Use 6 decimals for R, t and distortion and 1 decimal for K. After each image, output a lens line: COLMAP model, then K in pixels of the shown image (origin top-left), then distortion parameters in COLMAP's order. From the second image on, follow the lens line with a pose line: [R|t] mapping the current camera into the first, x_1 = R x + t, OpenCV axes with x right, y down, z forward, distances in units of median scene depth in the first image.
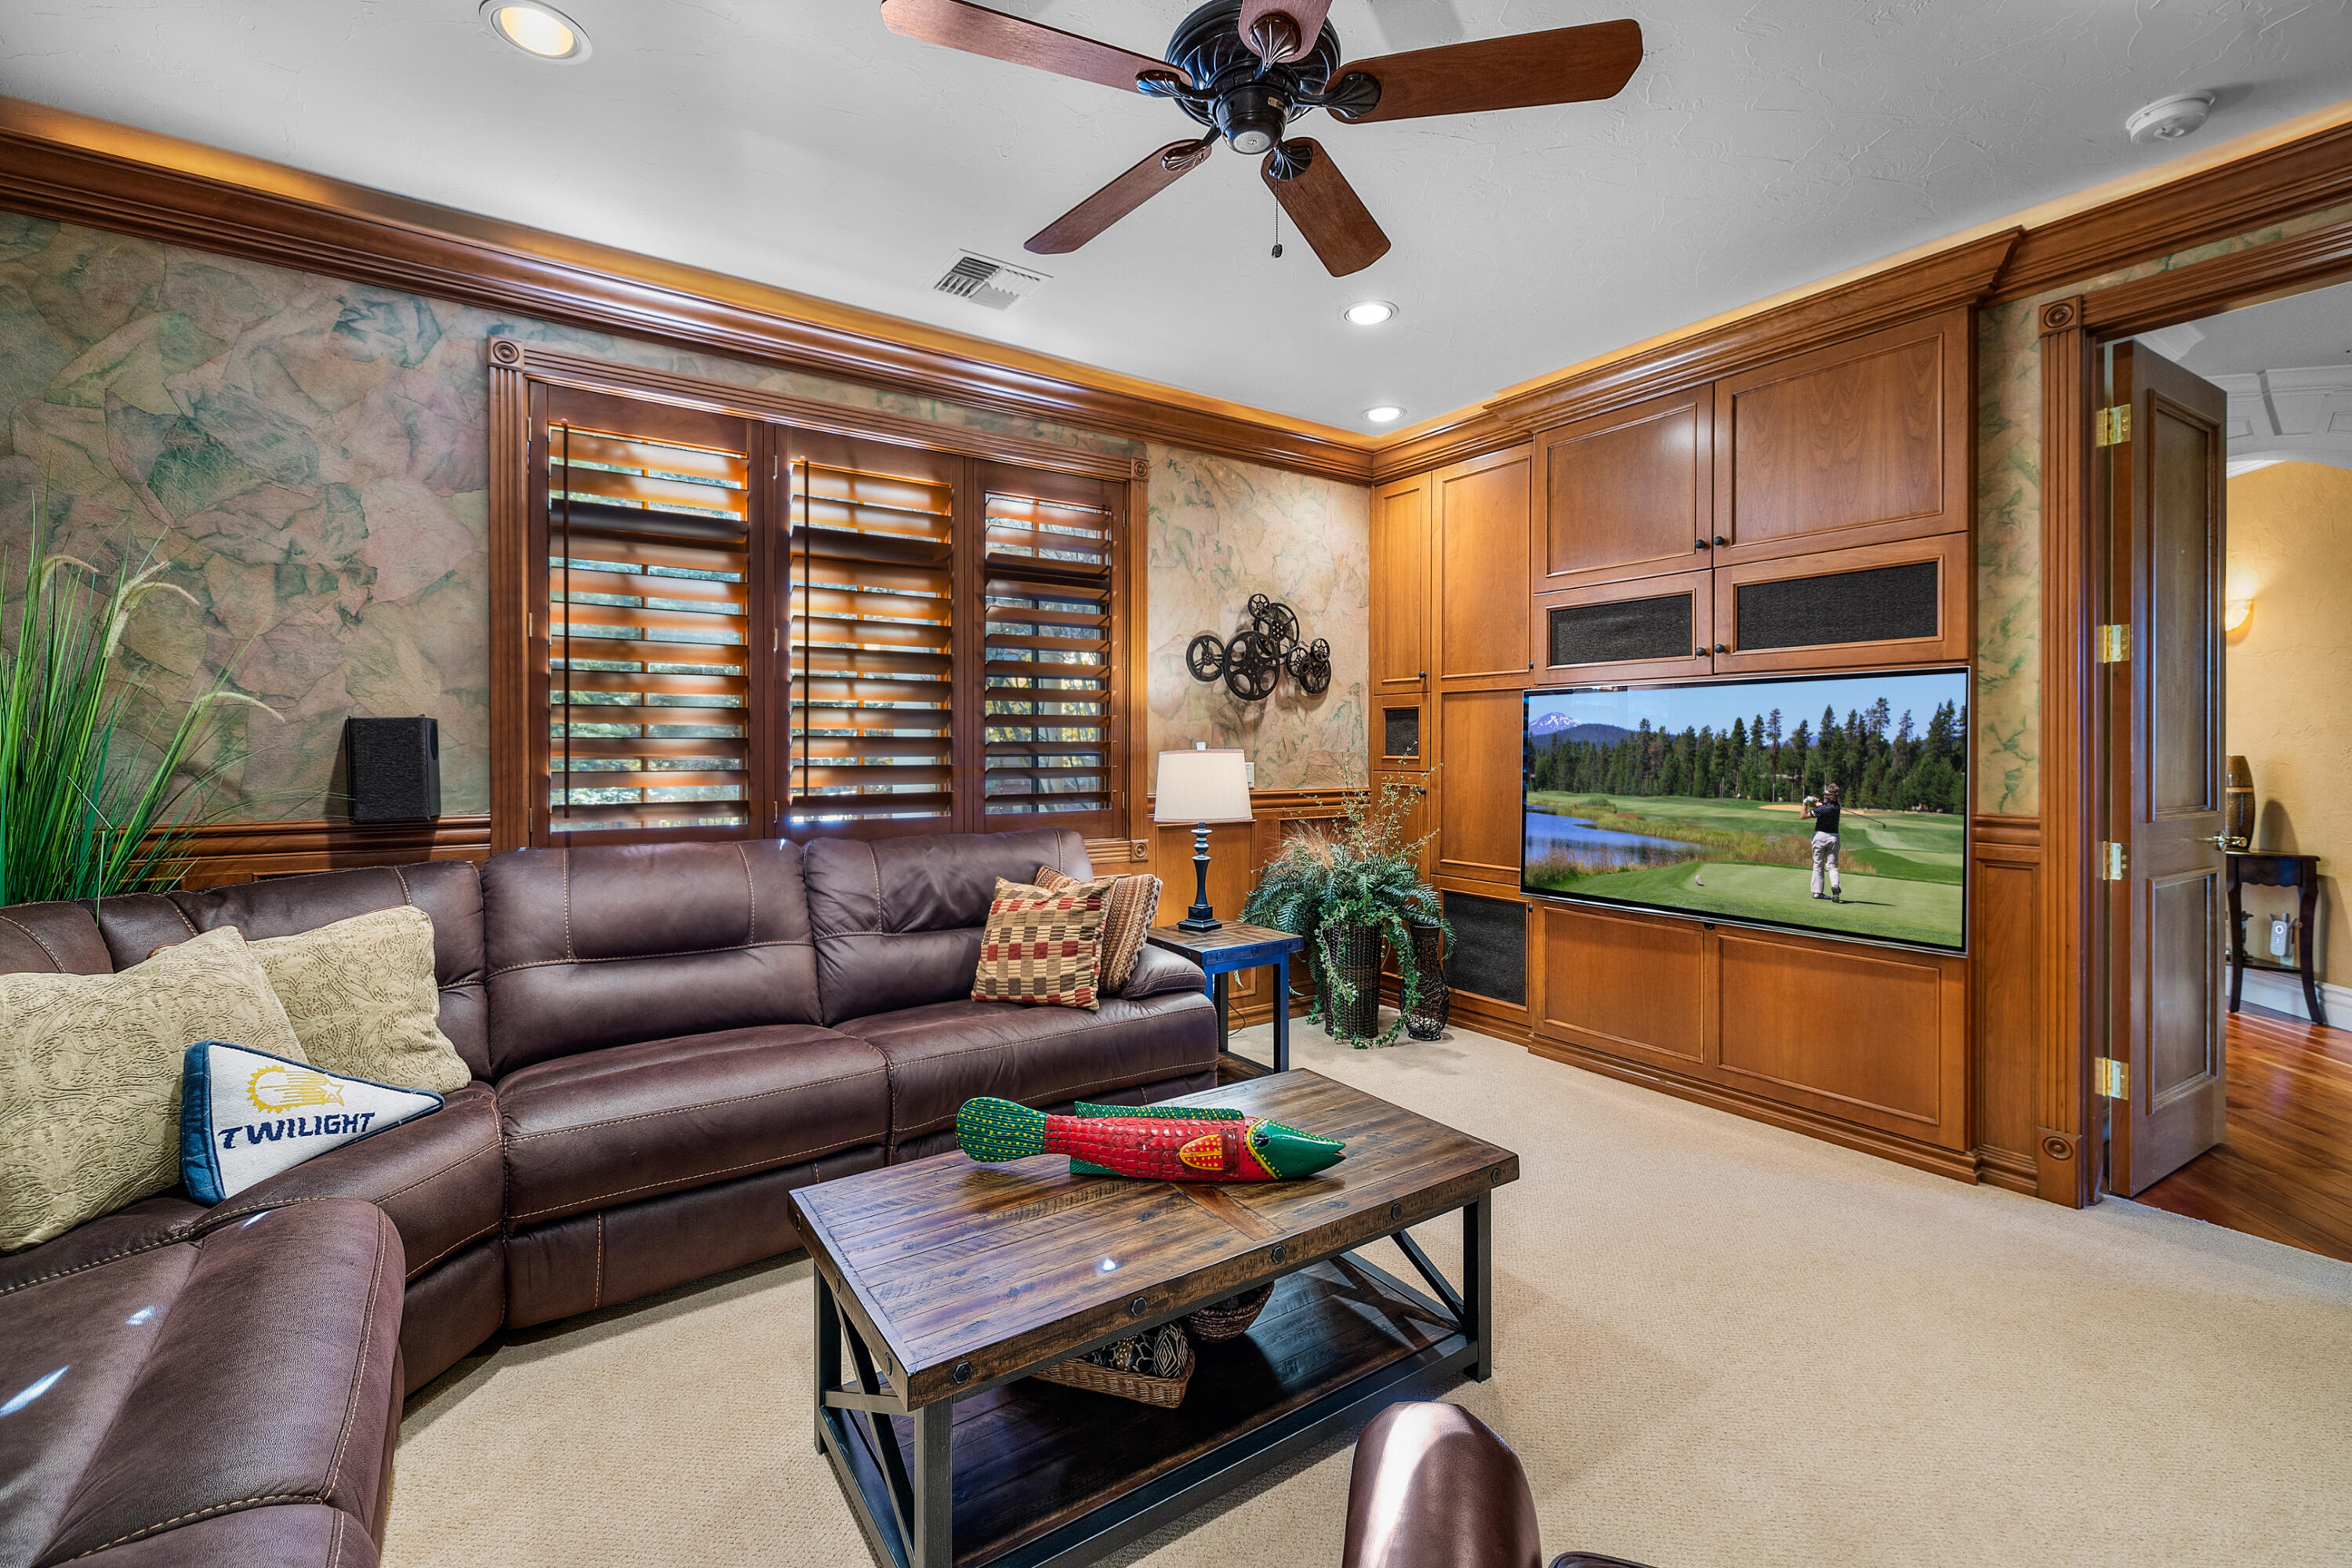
lens RADIAL K [[997.3, 0, 1151.9], [0, 997.3, 751.5], [0, 0, 1]] dist [-0.001759, -0.000559]
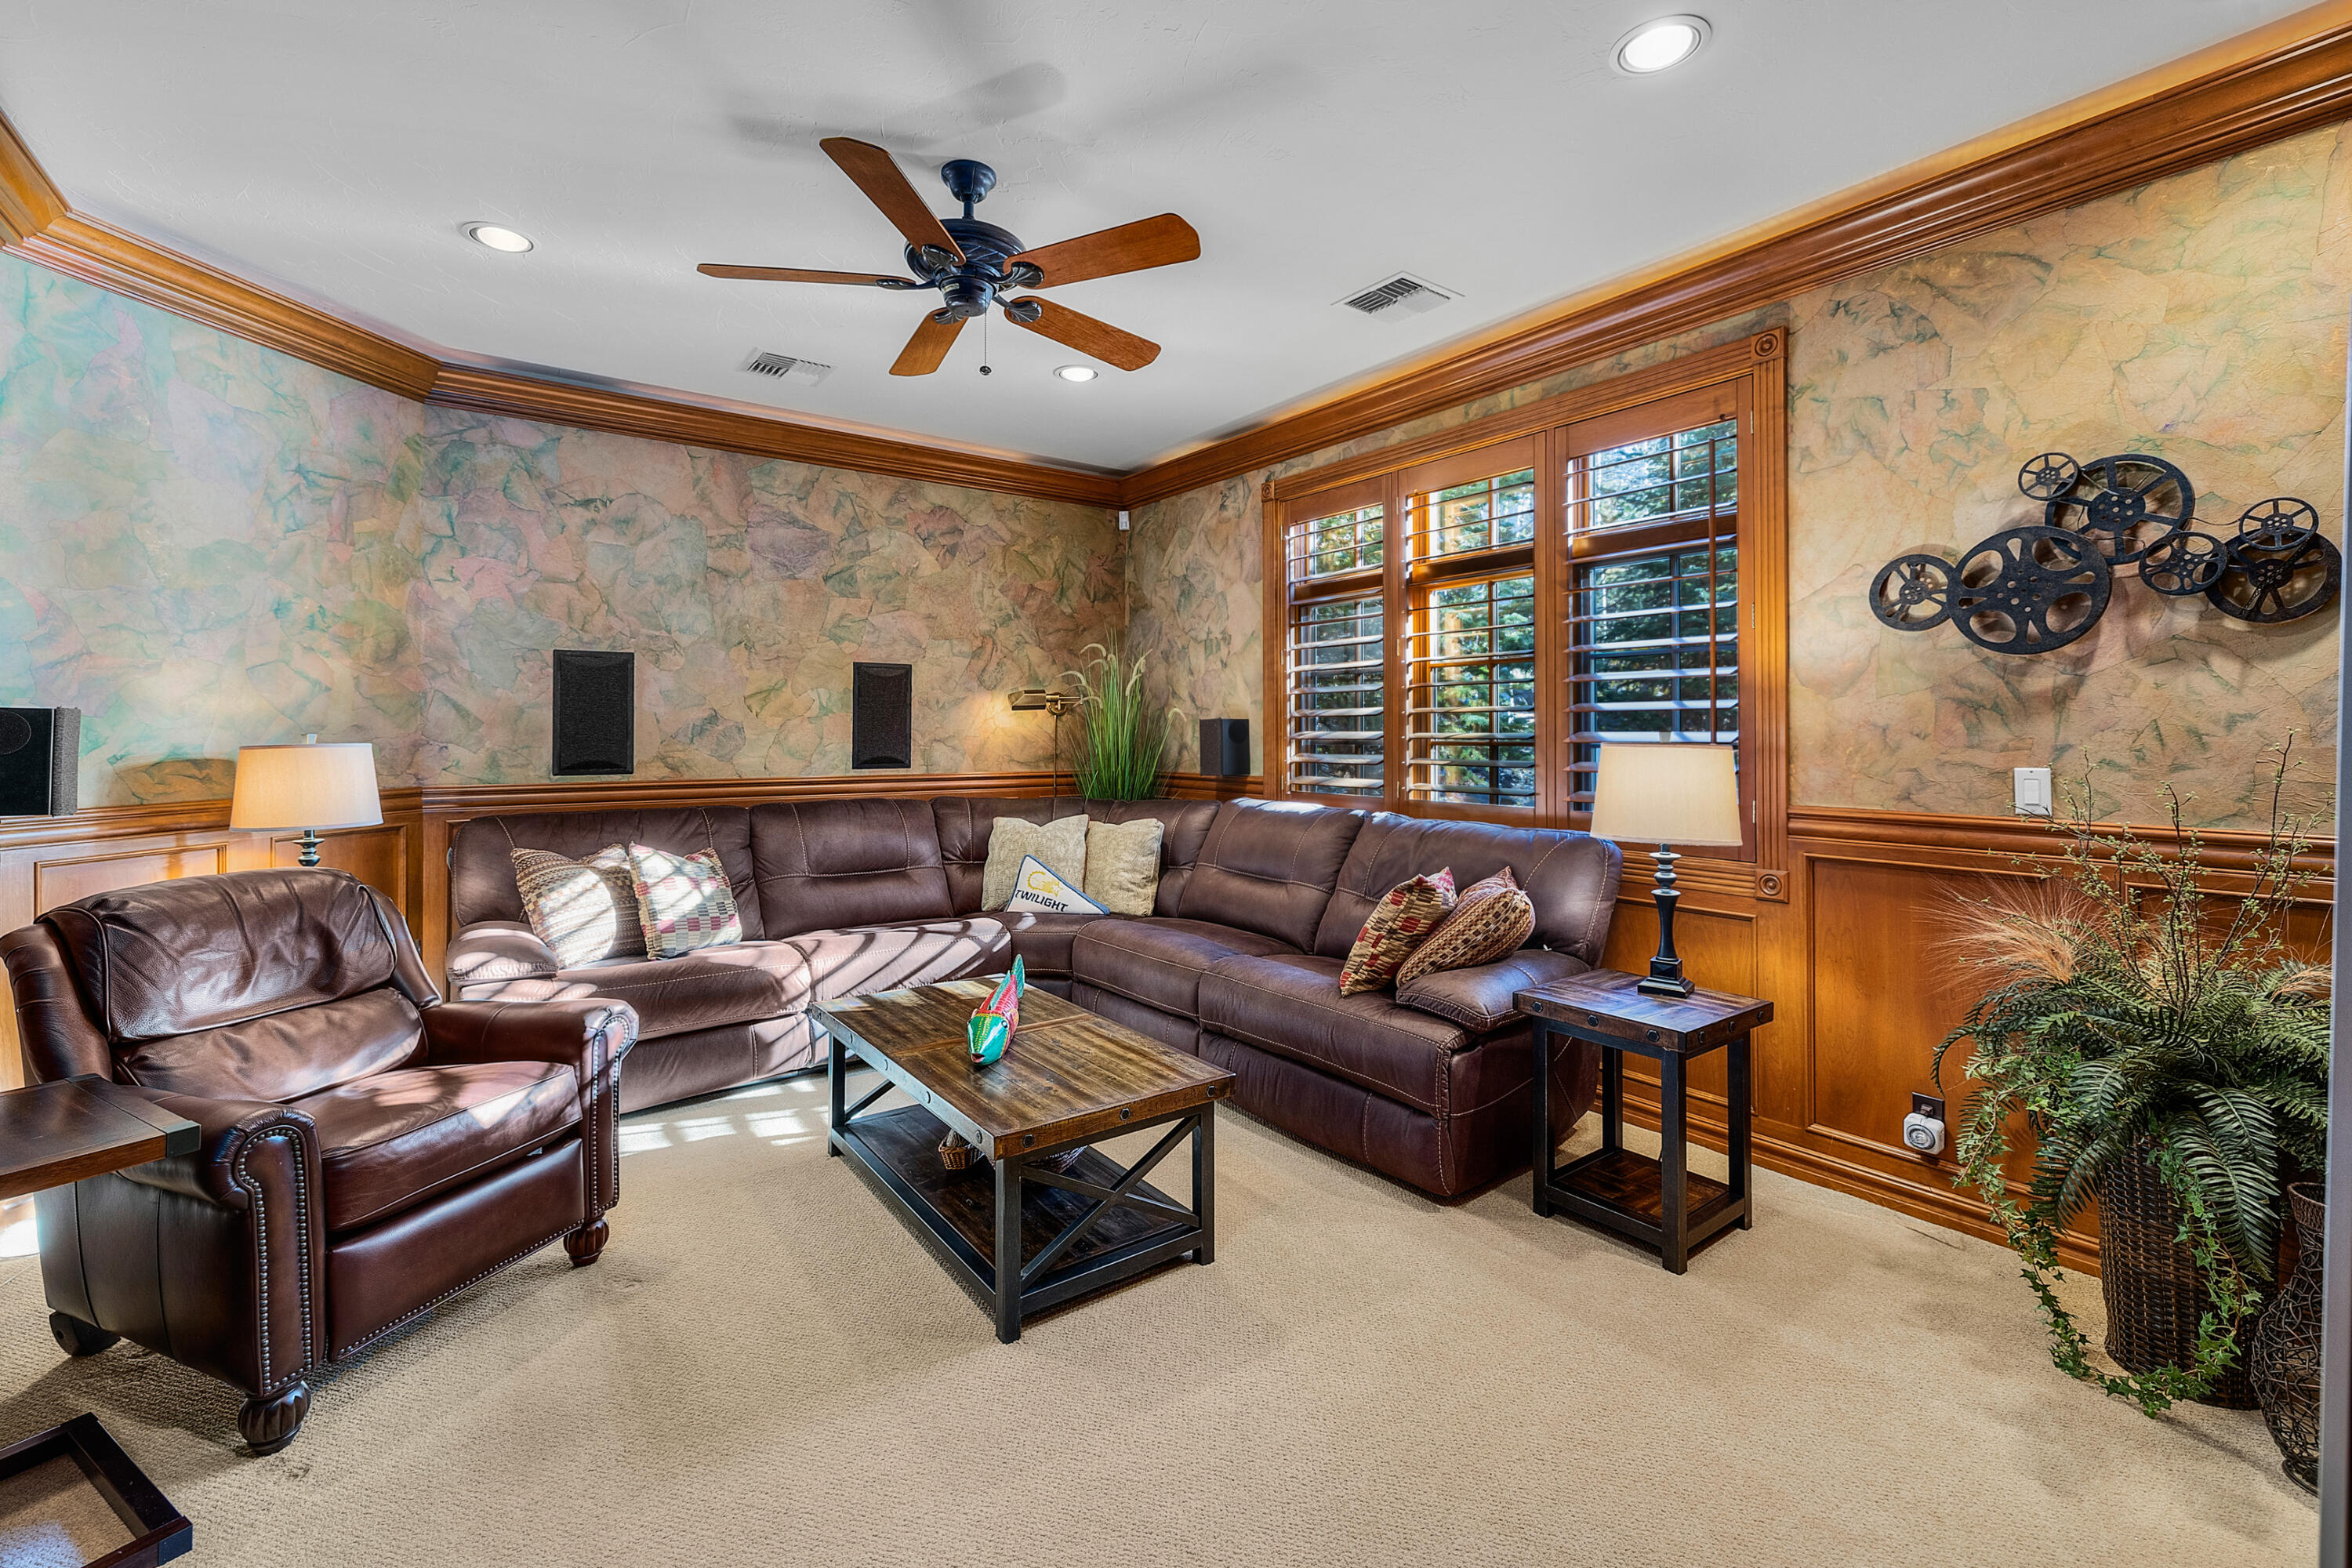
lens RADIAL K [[997.3, 0, 1162.7], [0, 997.3, 730.6], [0, 0, 1]] dist [-0.001759, -0.000559]
pose [[0.037536, -0.004176, -0.999287, 0.651217], [-0.009033, 0.999949, -0.004518, -0.002656], [0.999254, 0.009196, 0.037497, 0.528516]]
